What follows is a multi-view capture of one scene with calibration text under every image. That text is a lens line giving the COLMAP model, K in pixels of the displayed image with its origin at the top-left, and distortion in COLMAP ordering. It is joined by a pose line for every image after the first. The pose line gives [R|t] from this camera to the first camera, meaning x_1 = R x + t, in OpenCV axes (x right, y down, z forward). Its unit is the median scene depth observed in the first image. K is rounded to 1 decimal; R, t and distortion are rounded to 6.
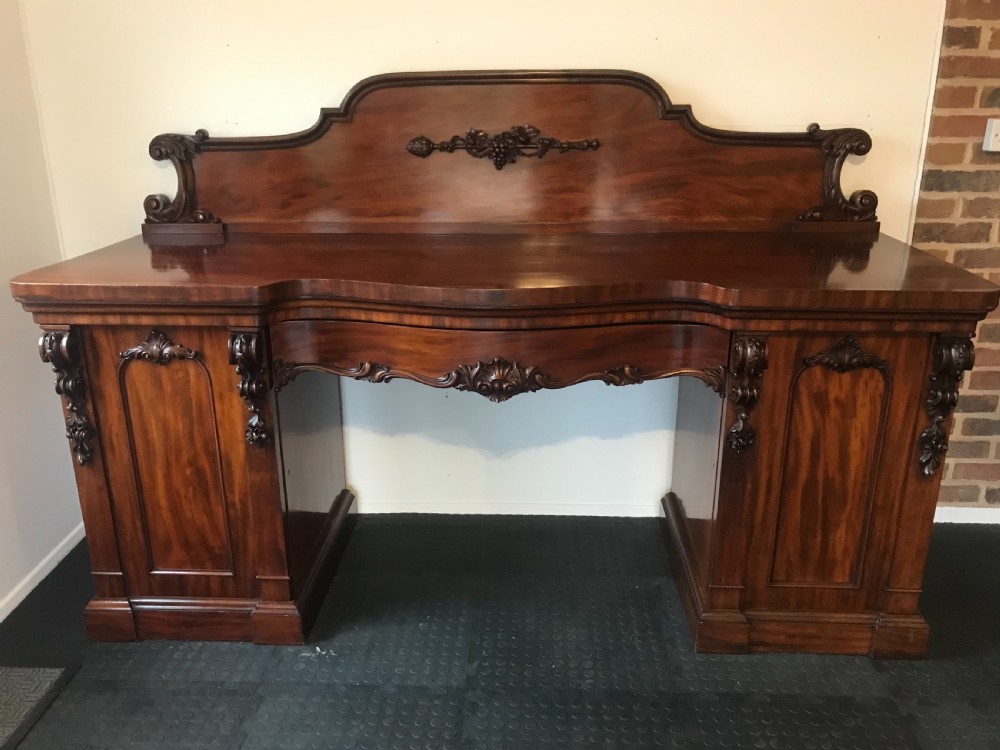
lens RADIAL K [[824.7, 0, 495.7], [0, 824.7, 367.4], [0, 0, 1]] dist [0.004633, -0.003508]
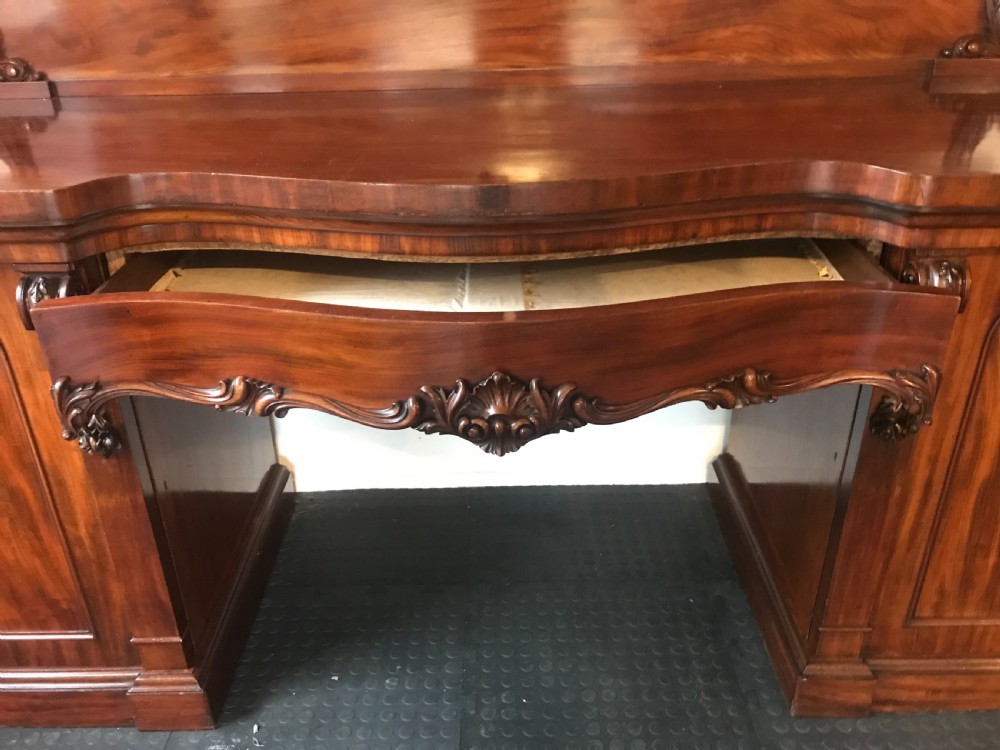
lens RADIAL K [[824.7, 0, 493.9], [0, 824.7, 369.5], [0, 0, 1]] dist [0.004633, -0.003508]
pose [[0.998942, -0.032062, 0.032962, -0.018887], [0.026752, 0.988244, 0.150523, -0.050198], [-0.037401, -0.149482, 0.988057, 0.396553]]
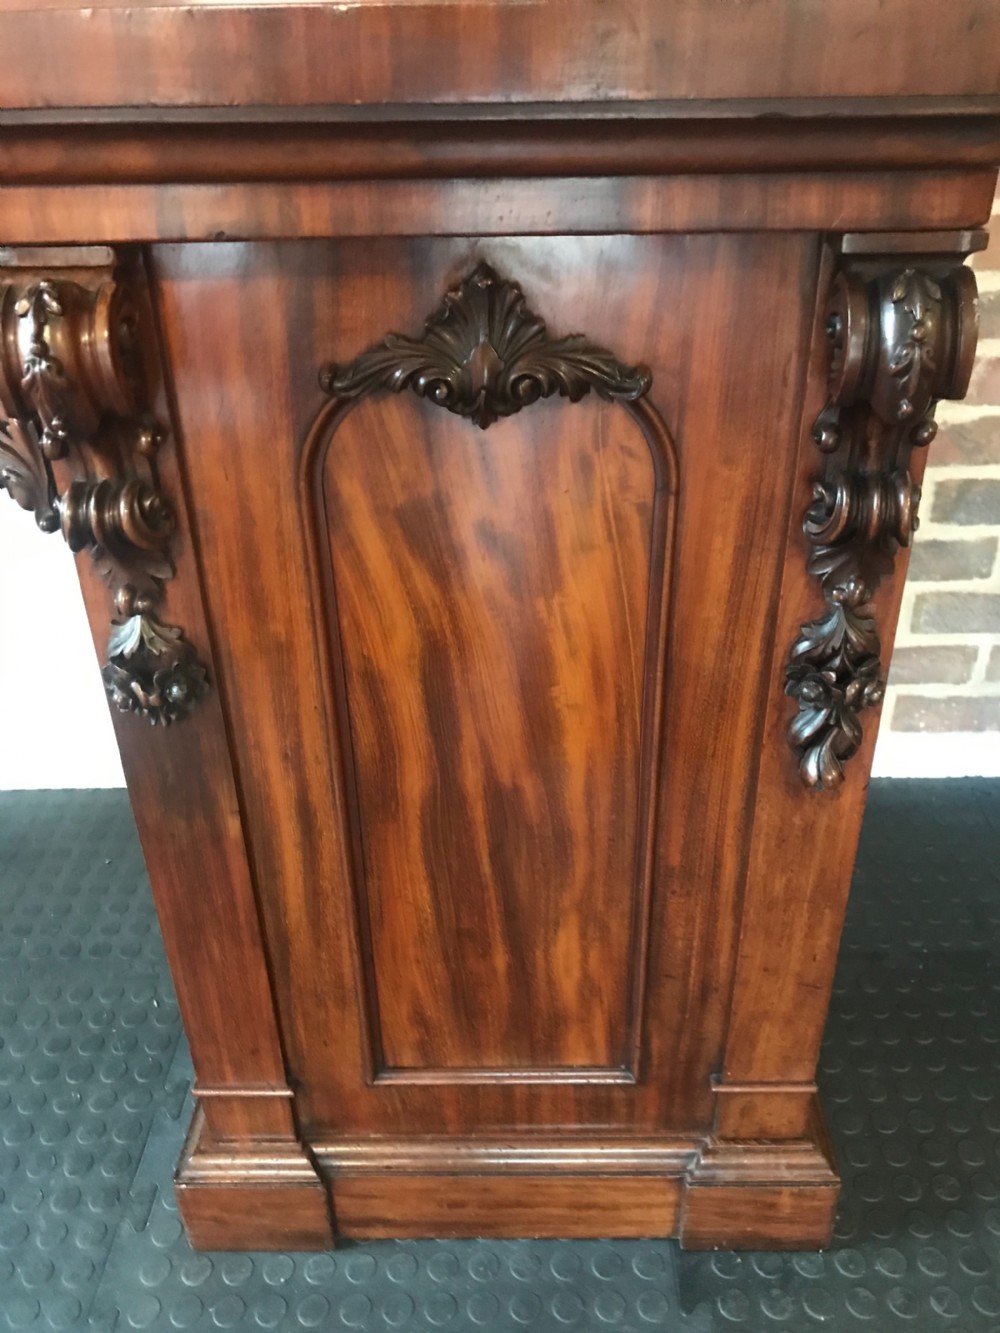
lens RADIAL K [[1099.3, 0, 521.0], [0, 1099.3, 662.2], [0, 0, 1]] dist [0.004633, -0.003508]
pose [[0.998686, -0.033207, 0.039039, 0.390984], [0.024824, 0.979805, 0.198409, 0.011093], [-0.044839, -0.197179, 0.979342, 0.612992]]
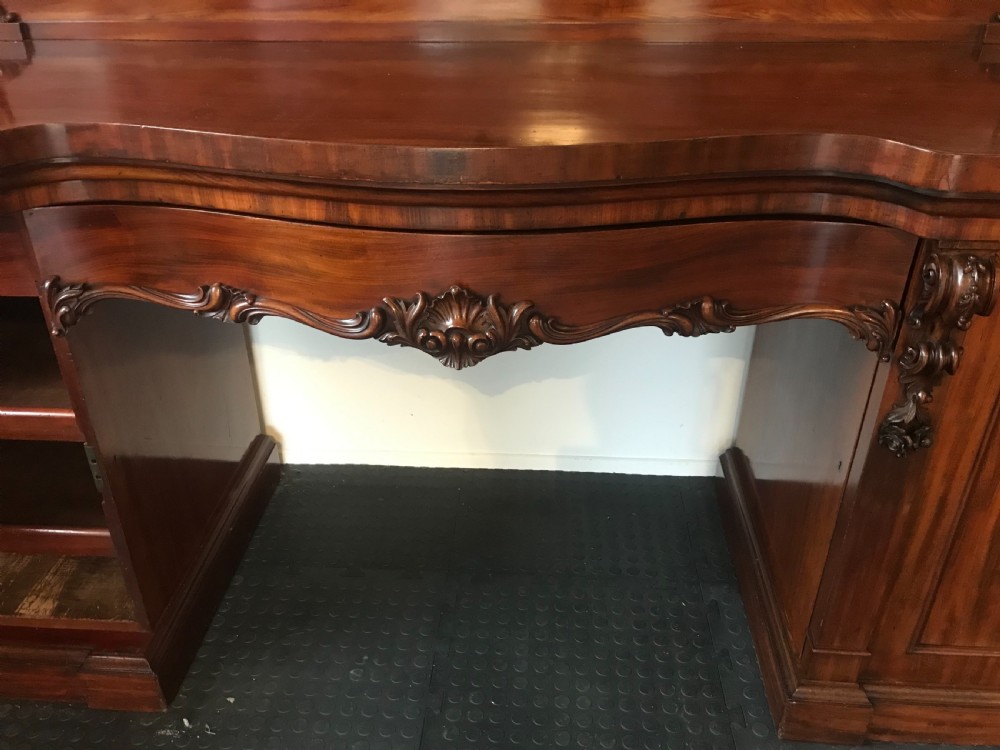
lens RADIAL K [[824.7, 0, 496.4], [0, 824.7, 370.1], [0, 0, 1]] dist [0.004633, -0.003508]
pose [[0.999828, 0.012490, -0.013719, 0.032024], [-0.009624, 0.981340, 0.192041, -0.054411], [0.015861, -0.191876, 0.981291, 0.452128]]
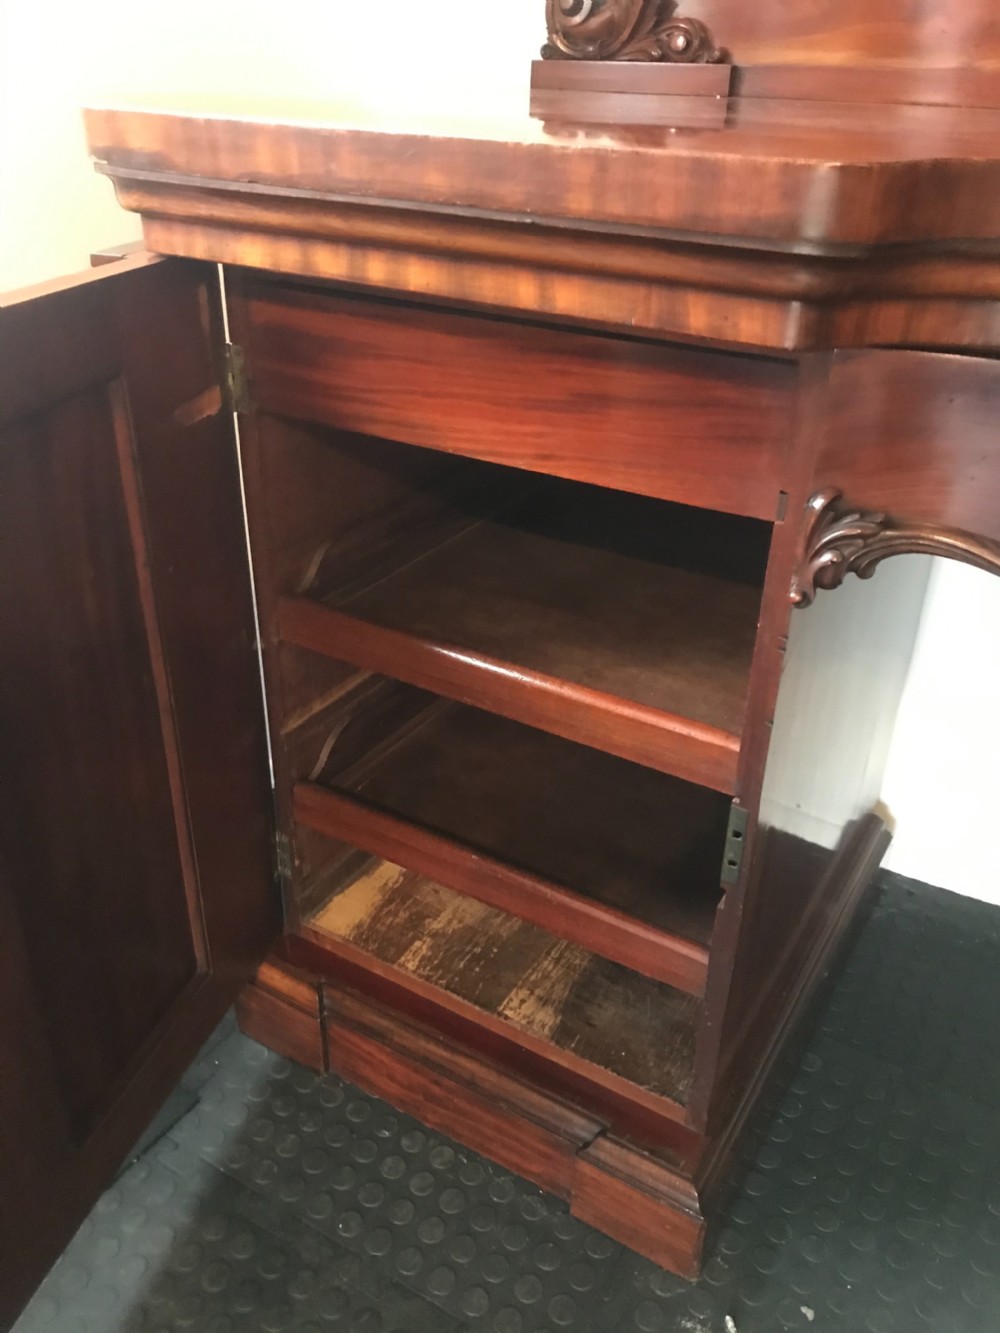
lens RADIAL K [[1099.3, 0, 503.9], [0, 1099.3, 659.9], [0, 0, 1]] dist [0.004633, -0.003508]
pose [[0.876591, 0.254739, -0.408285, -0.190368], [-0.175989, 0.959332, 0.220702, -0.016414], [0.447902, -0.121612, 0.885773, 0.608223]]
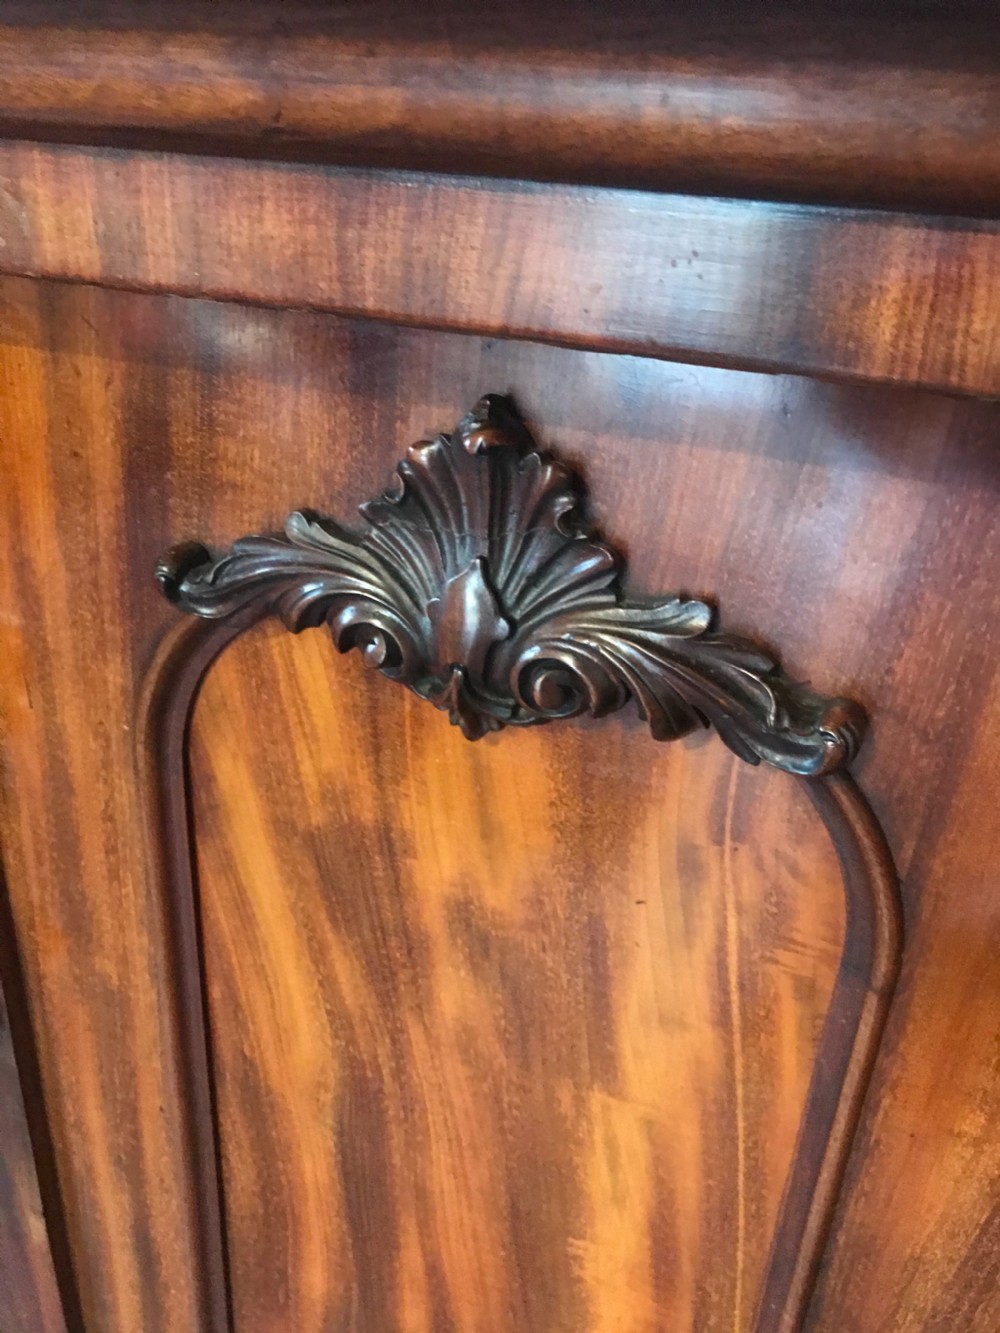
lens RADIAL K [[1099.3, 0, 513.7], [0, 1099.3, 647.3], [0, 0, 1]] dist [0.004633, -0.003508]
pose [[0.942475, 0.191057, -0.274294, 0.437867], [-0.159625, 0.978193, 0.132882, -0.024435], [0.293701, -0.081453, 0.952421, 0.805164]]
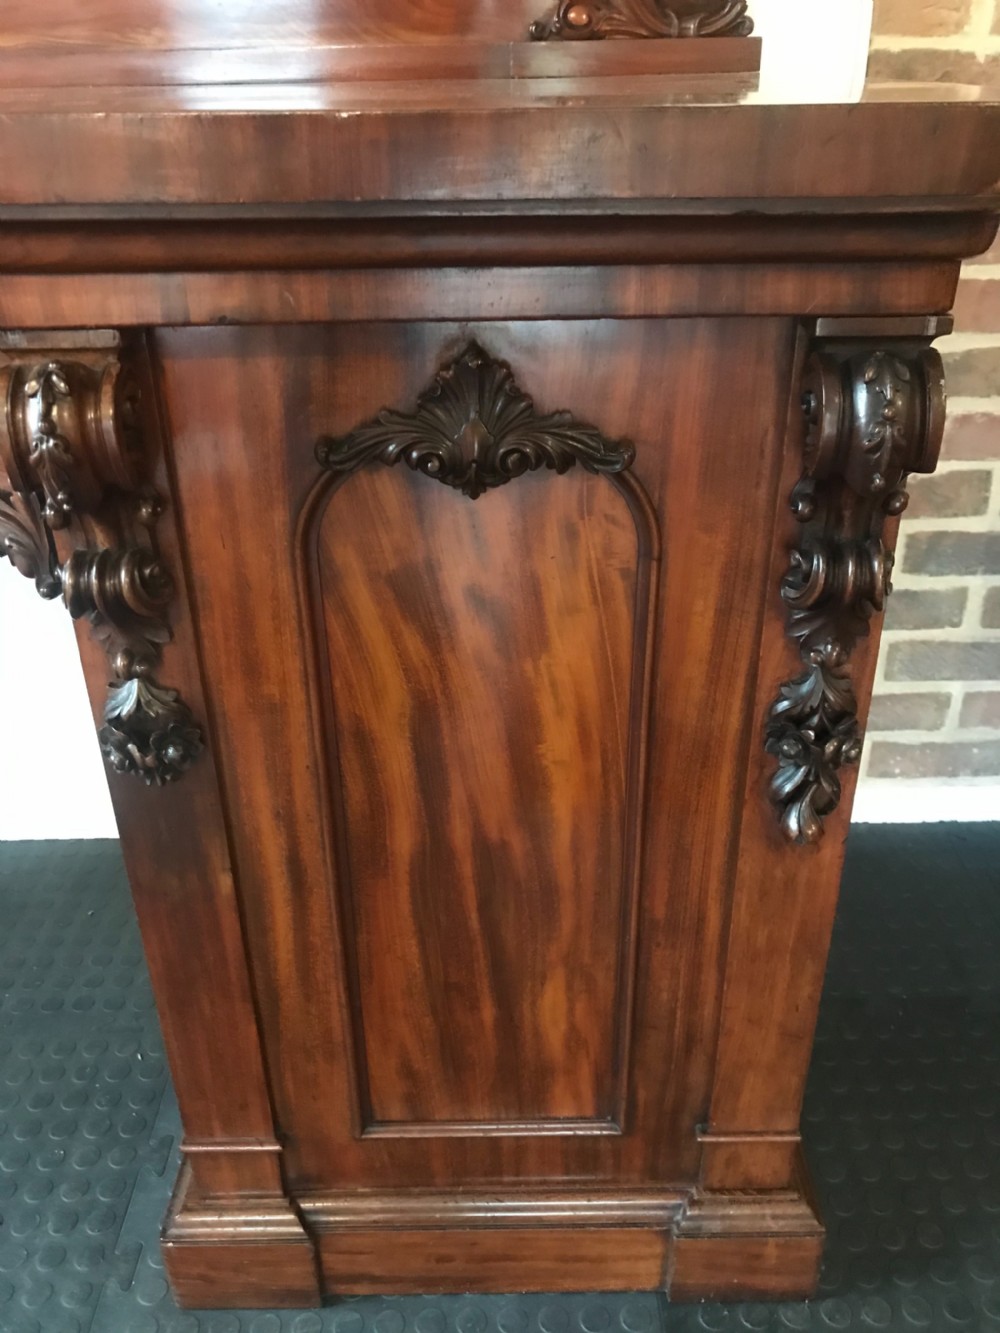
lens RADIAL K [[1098.2, 0, 513.1], [0, 1098.2, 662.2], [0, 0, 1]] dist [0.017378, -0.028715]
pose [[0.997775, -0.036307, 0.055915, 0.386511], [0.026699, 0.986121, 0.163868, 0.002379], [-0.061088, -0.162010, 0.984896, 0.604615]]
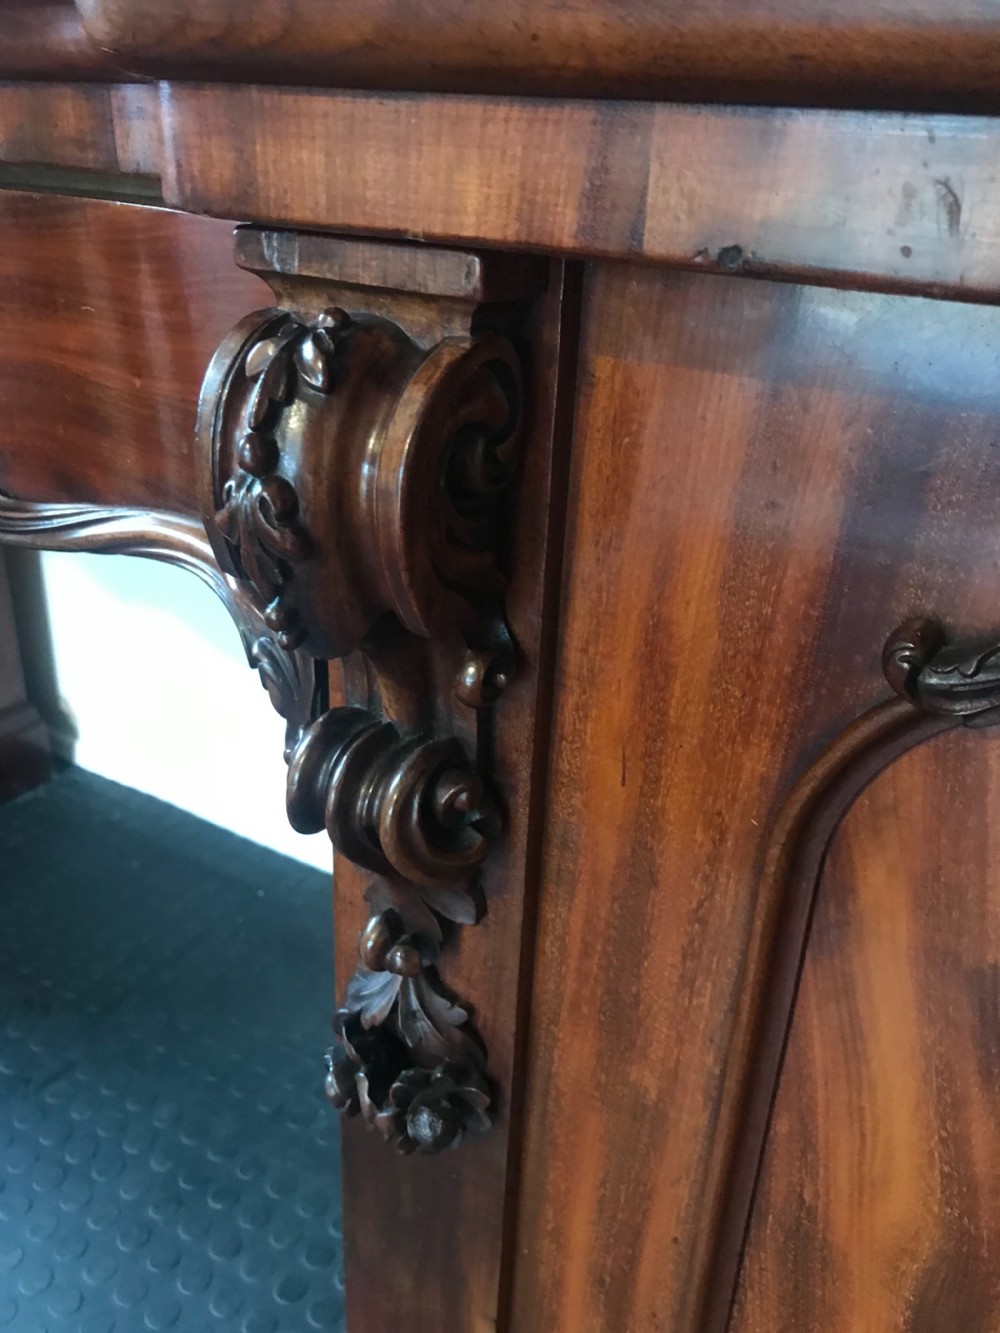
lens RADIAL K [[1099.3, 0, 531.4], [0, 1099.3, 663.2], [0, 0, 1]] dist [0.004633, -0.003508]
pose [[0.882525, 0.247935, -0.399597, 0.363647], [-0.203006, 0.967332, 0.151846, -0.016449], [0.424191, -0.052887, 0.904027, 0.806266]]
